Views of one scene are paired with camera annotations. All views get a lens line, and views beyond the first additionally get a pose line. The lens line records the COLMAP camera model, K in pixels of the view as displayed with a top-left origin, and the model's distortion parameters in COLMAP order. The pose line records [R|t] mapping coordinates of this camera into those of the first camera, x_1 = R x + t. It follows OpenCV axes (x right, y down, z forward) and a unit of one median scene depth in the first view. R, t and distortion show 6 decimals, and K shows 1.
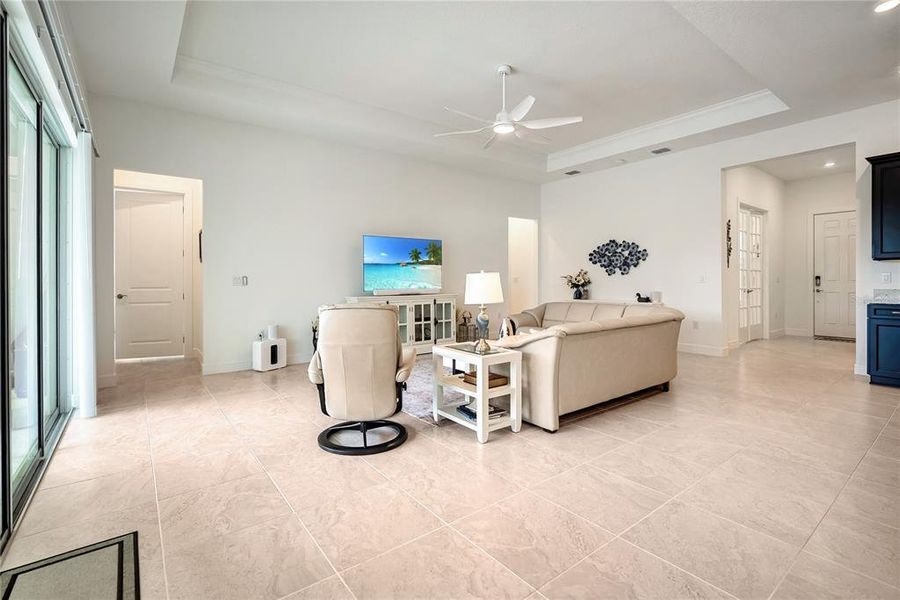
lens RADIAL K [[420.4, 0, 428.5], [0, 420.4, 286.1], [0, 0, 1]] dist [-0.012691, -0.003655]
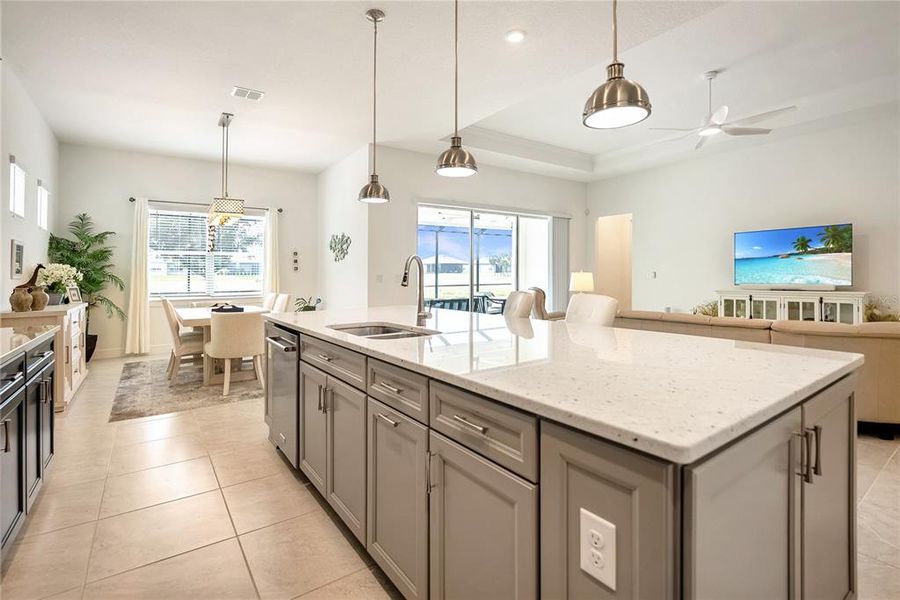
lens RADIAL K [[420.4, 0, 454.4], [0, 420.4, 268.5], [0, 0, 1]] dist [-0.012691, -0.003655]
pose [[0.009675, -0.010345, -0.999900, 0.828048], [-0.002844, 0.999942, -0.010373, -0.013941], [0.999949, 0.002944, 0.009645, 0.253923]]
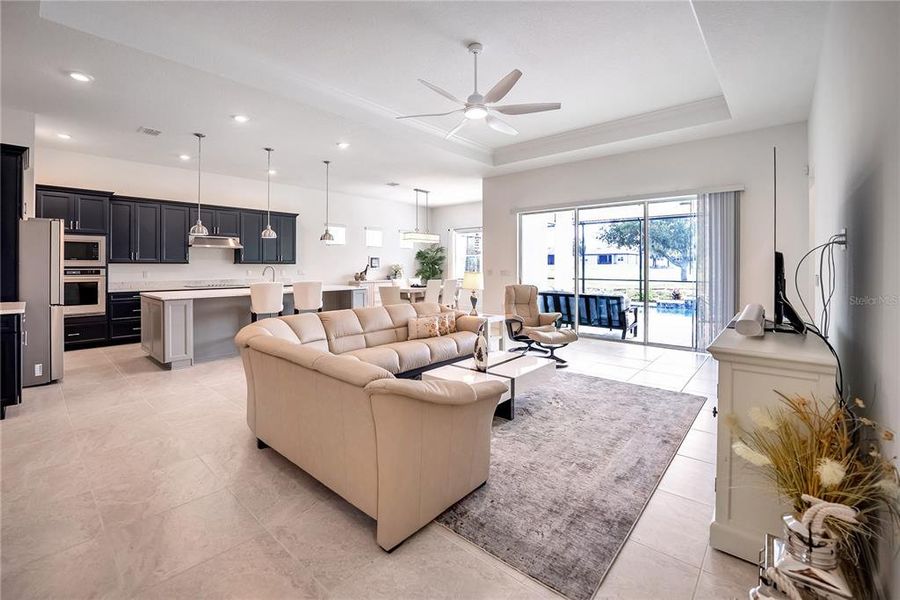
lens RADIAL K [[386.2, 0, 447.6], [0, 386.2, 268.8], [0, 0, 1]] dist [-0.013606, -0.000103]
pose [[-0.972244, 0.007571, -0.233848, 0.293802], [0.002603, 0.999764, 0.021549, -0.040362], [0.233956, 0.020342, -0.972034, 1.240908]]
